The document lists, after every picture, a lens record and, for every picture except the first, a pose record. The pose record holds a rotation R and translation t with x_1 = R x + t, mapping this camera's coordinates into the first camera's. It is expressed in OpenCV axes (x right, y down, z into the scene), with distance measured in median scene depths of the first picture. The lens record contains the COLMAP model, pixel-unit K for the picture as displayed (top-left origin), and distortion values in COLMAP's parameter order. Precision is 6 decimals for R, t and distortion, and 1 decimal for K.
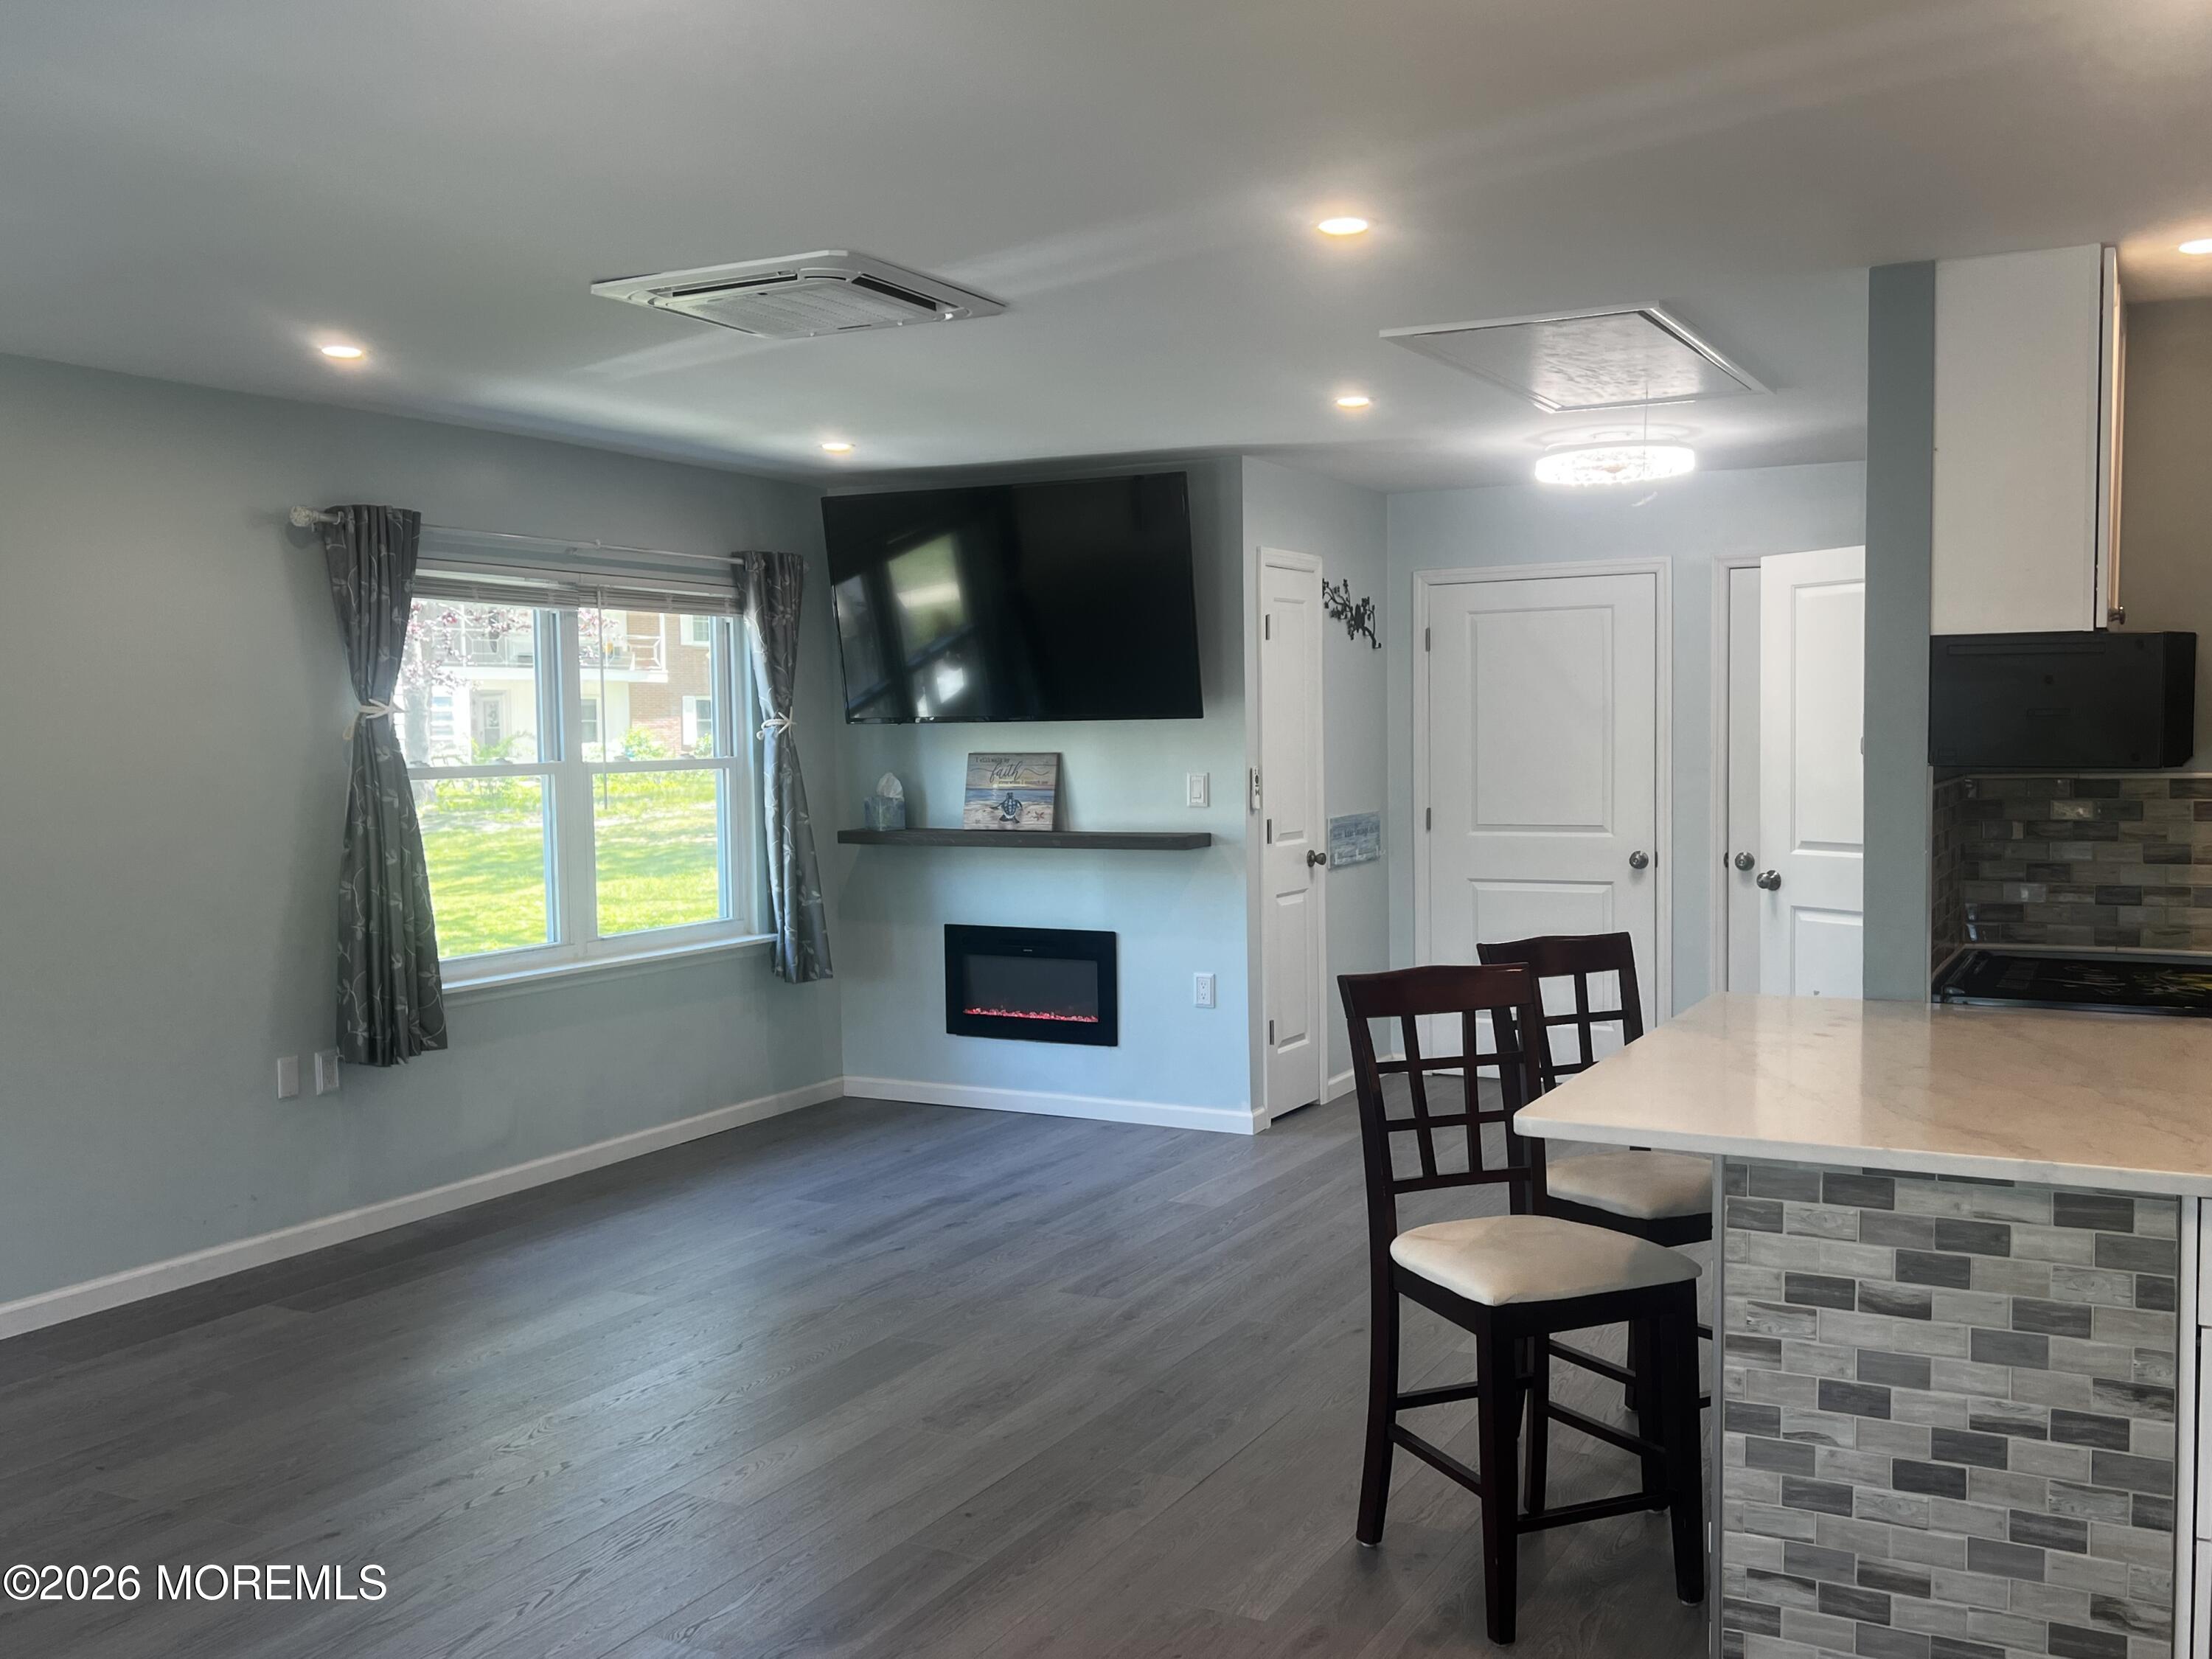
lens RADIAL K [[2011.3, 0, 1106.0], [0, 2011.3, 829.5], [0, 0, 1]] dist [0.137727, -0.244130]
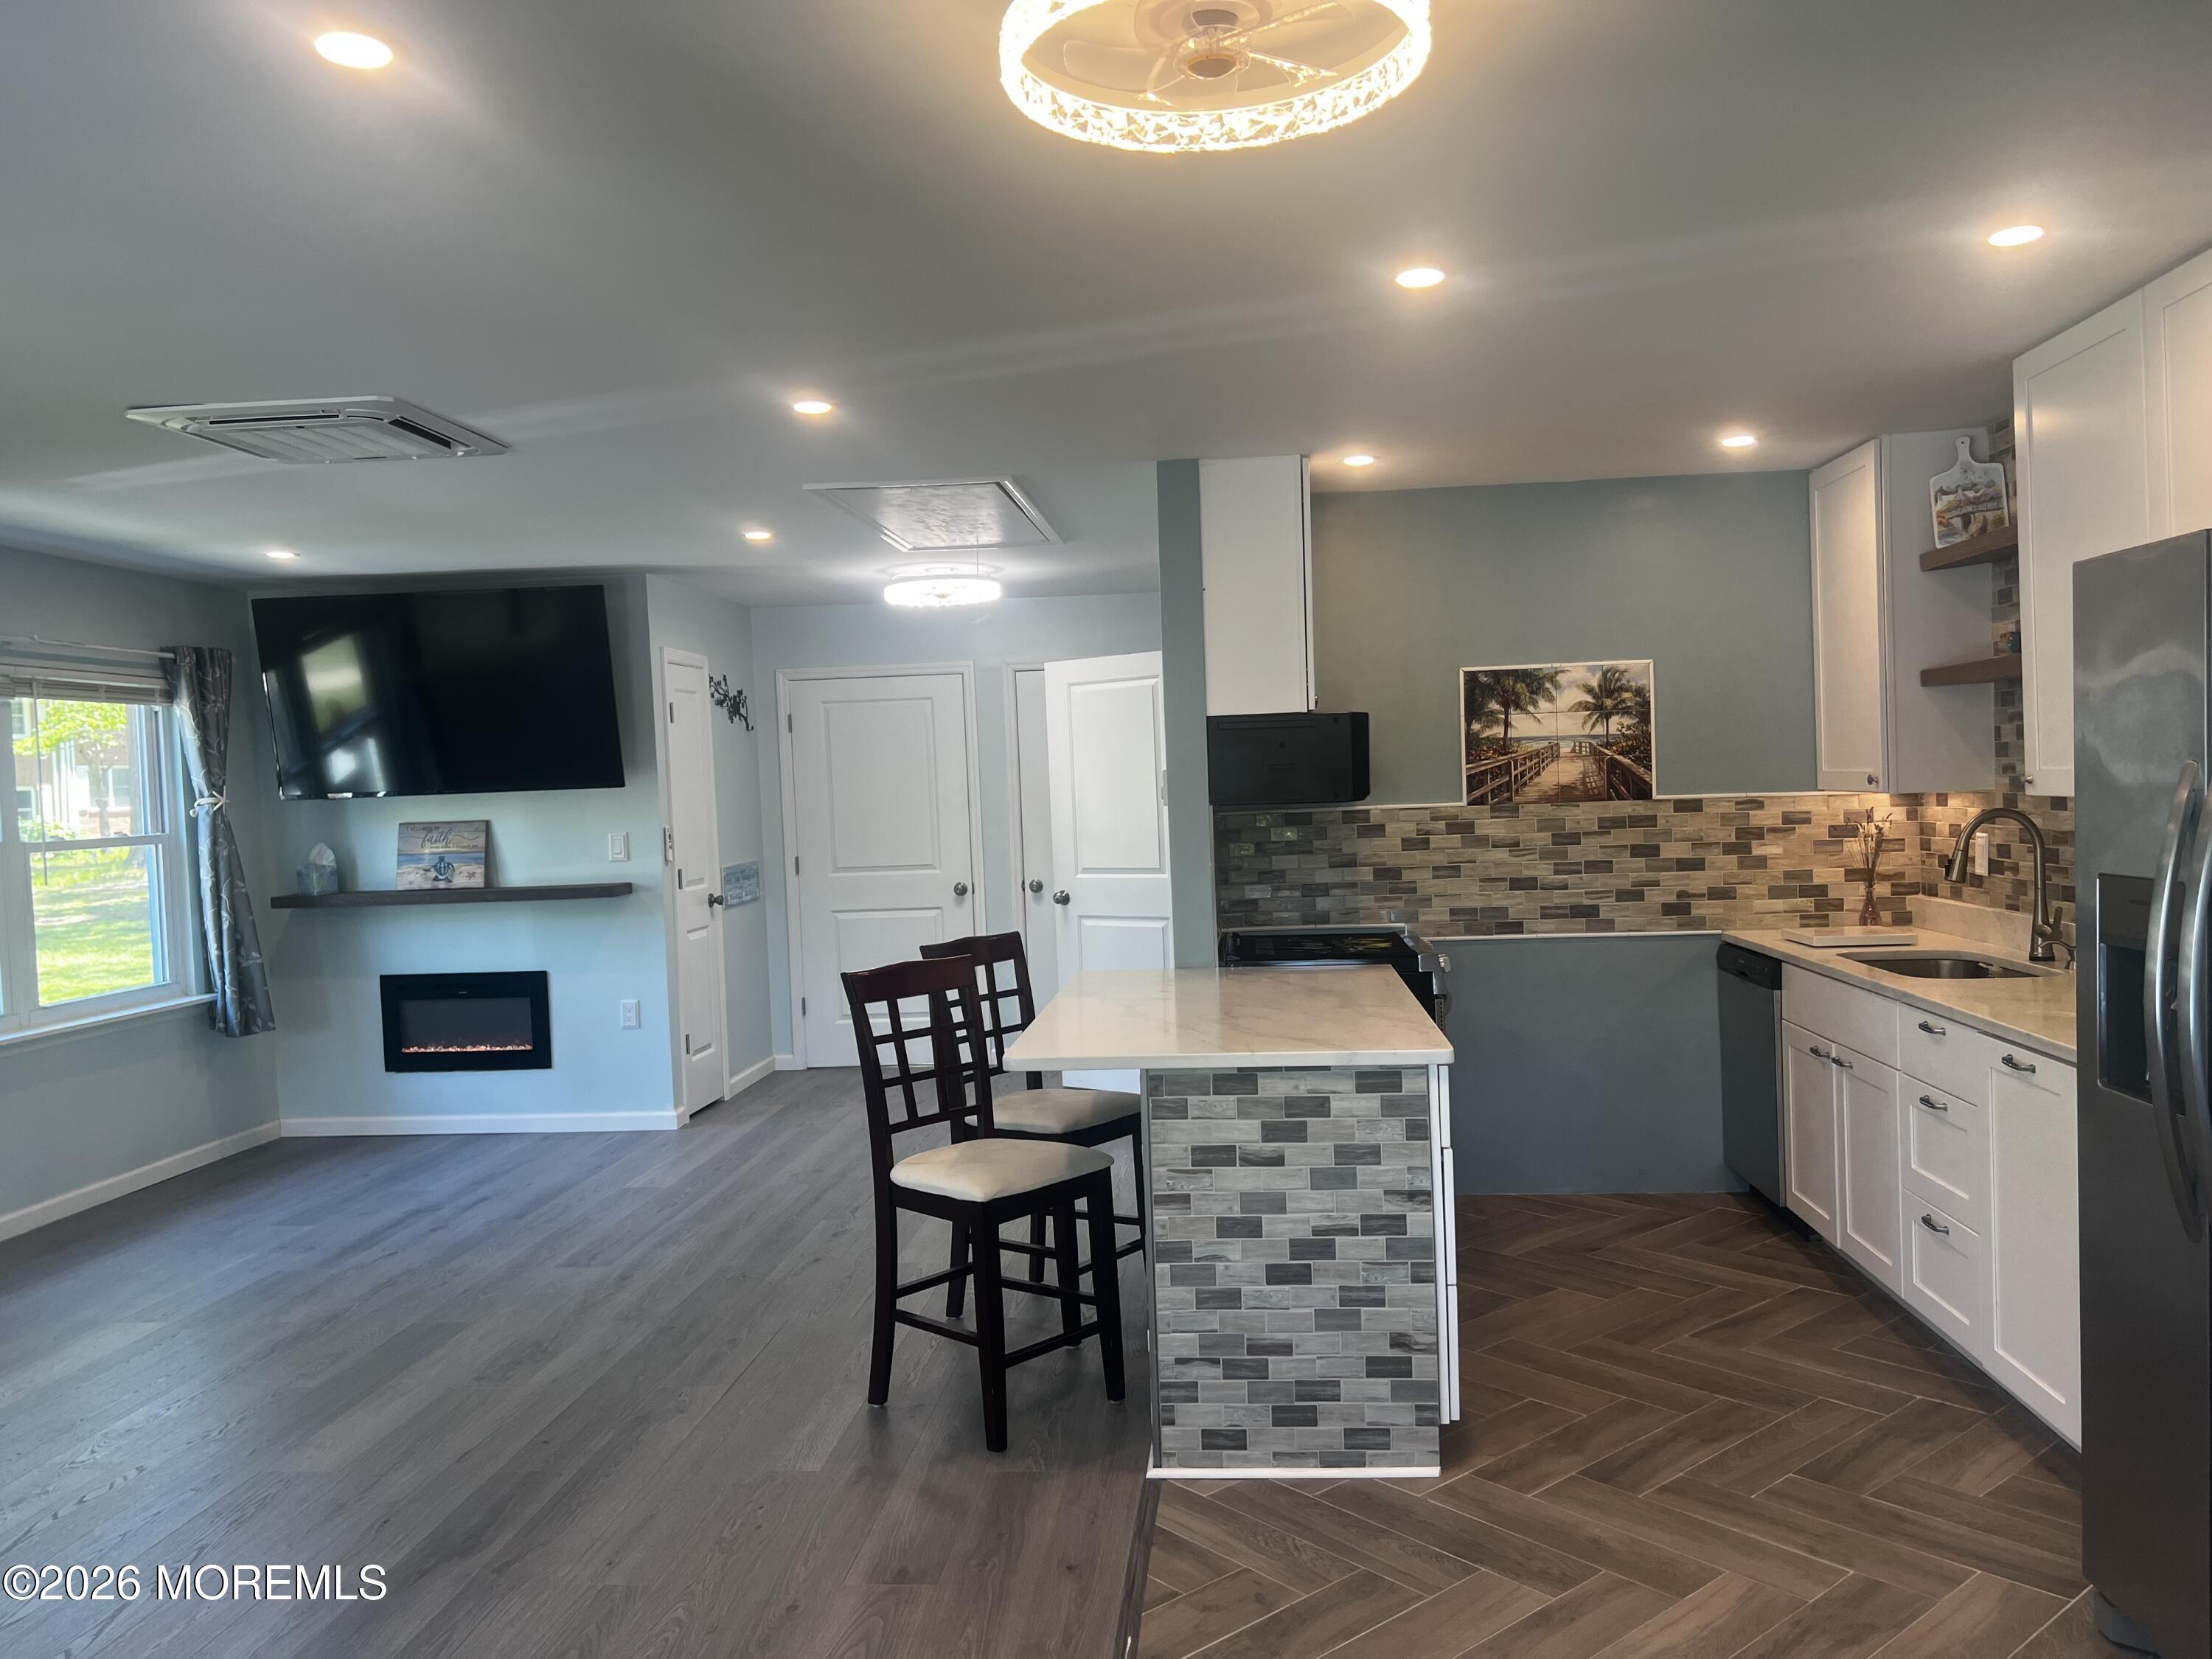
lens RADIAL K [[1663.3, 0, 1108.8], [0, 1663.3, 792.8], [0, 0, 1]] dist [0.033990, -0.007490]
pose [[0.919951, -0.022978, 0.391359, -0.100937], [0.044726, 0.997914, -0.046545, 0.010224], [-0.389473, 0.060323, 0.919060, -0.045806]]
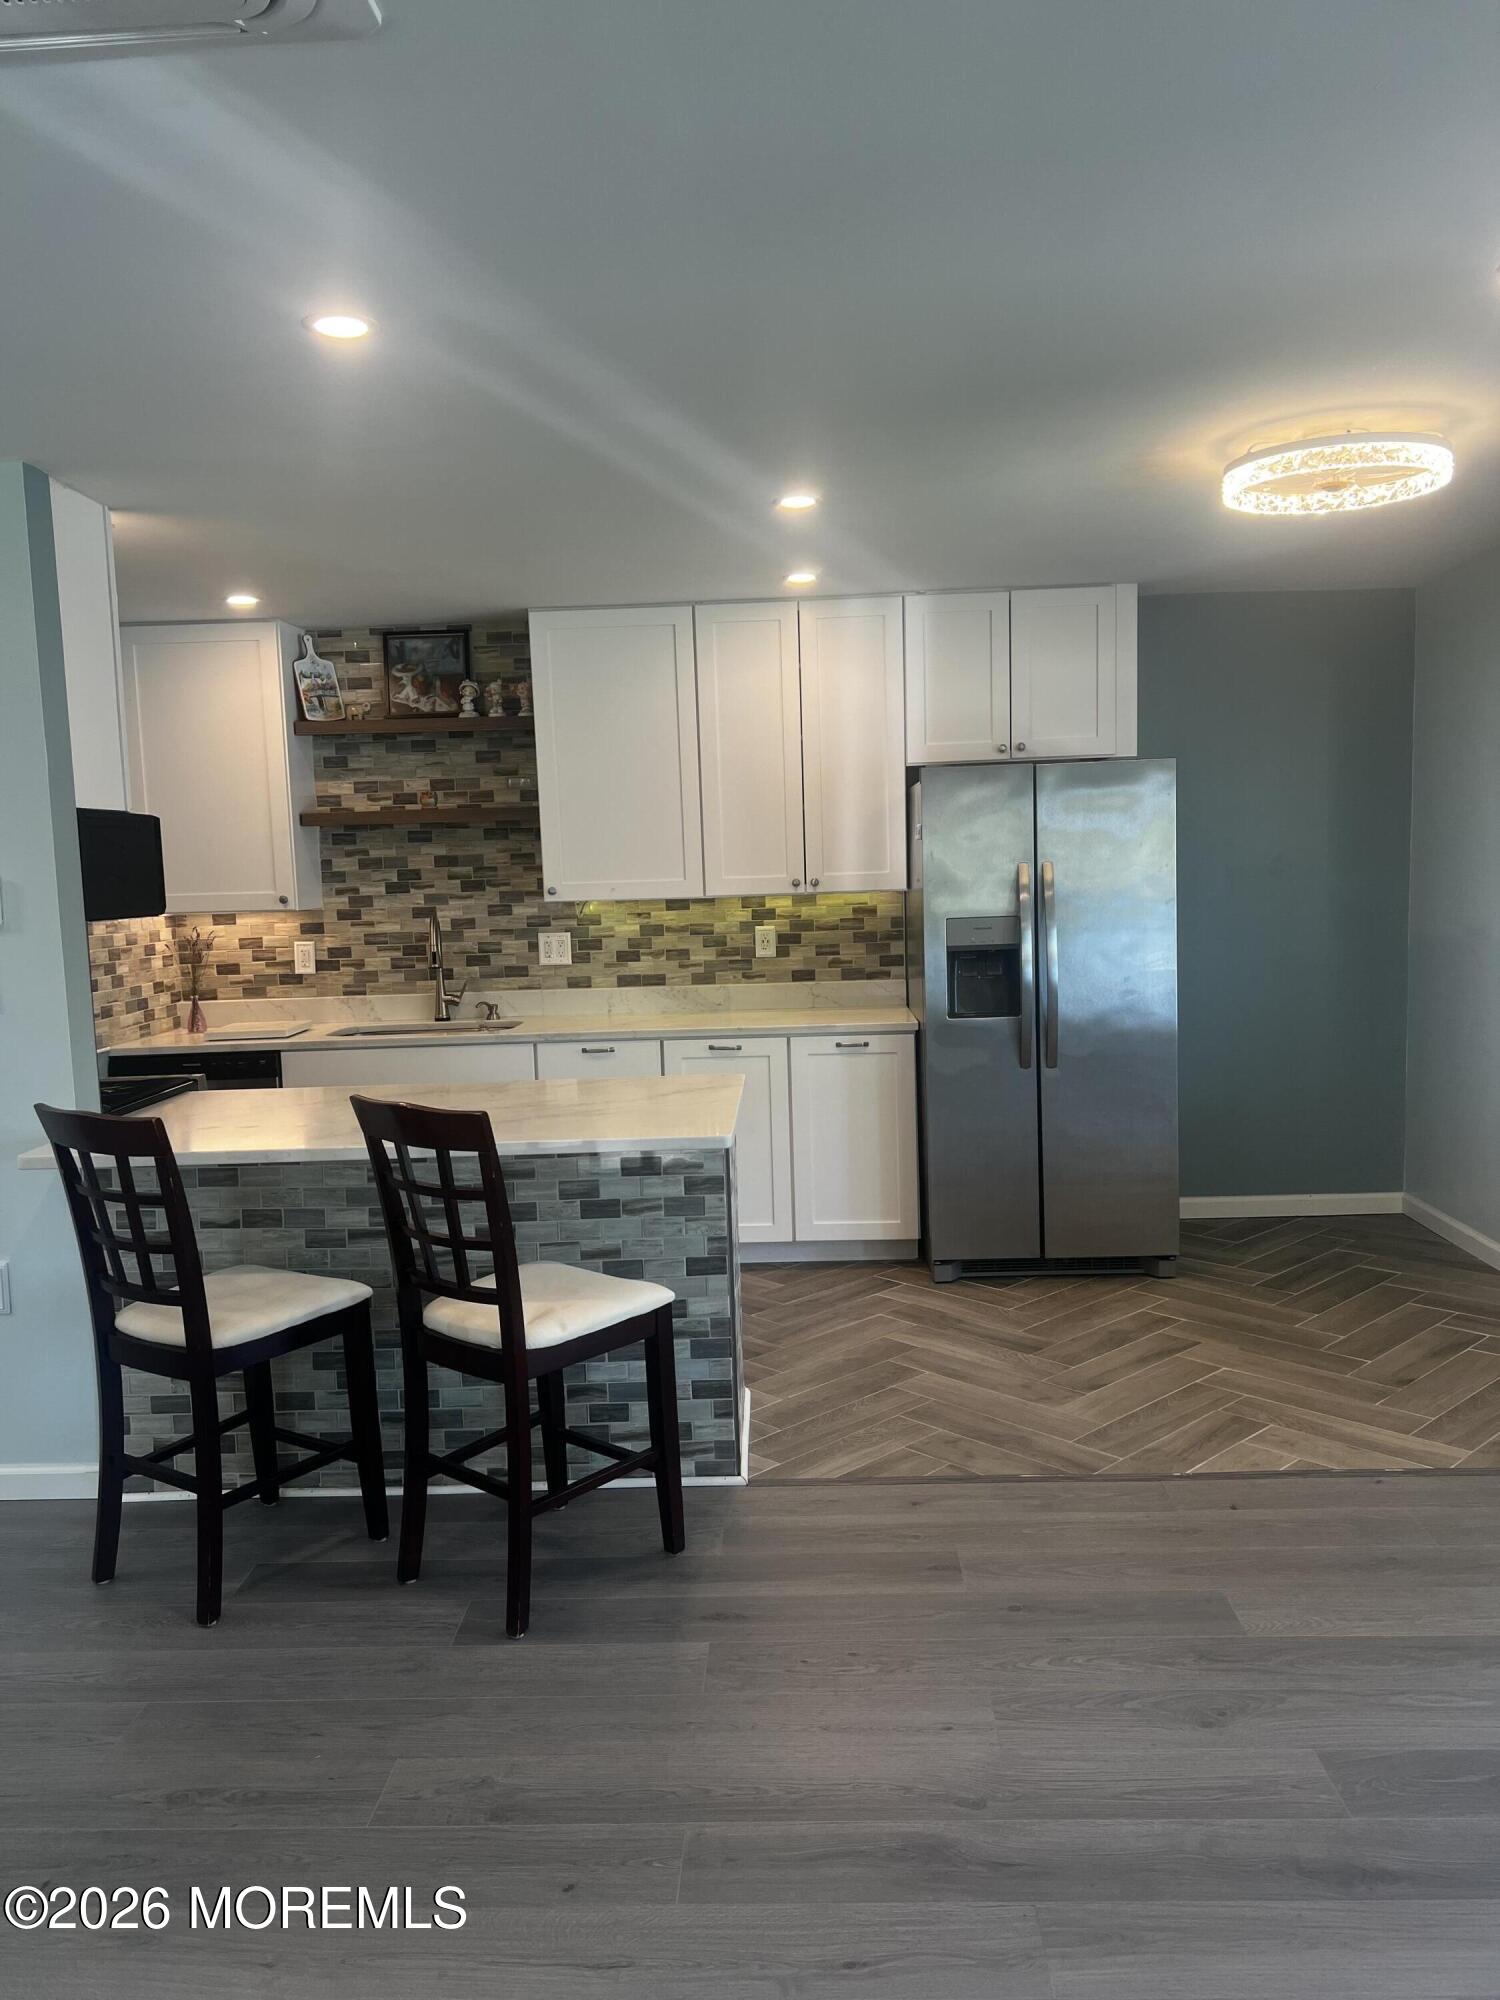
lens RADIAL K [[1503.9, 0, 750.0], [0, 1503.9, 1000.0], [0, 0, 1]] dist [0.033990, -0.007490]
pose [[-0.443493, -0.056155, 0.894517, -0.427874], [0.084859, 0.990921, 0.104279, -0.035063], [-0.892251, 0.122155, -0.434702, 0.836886]]
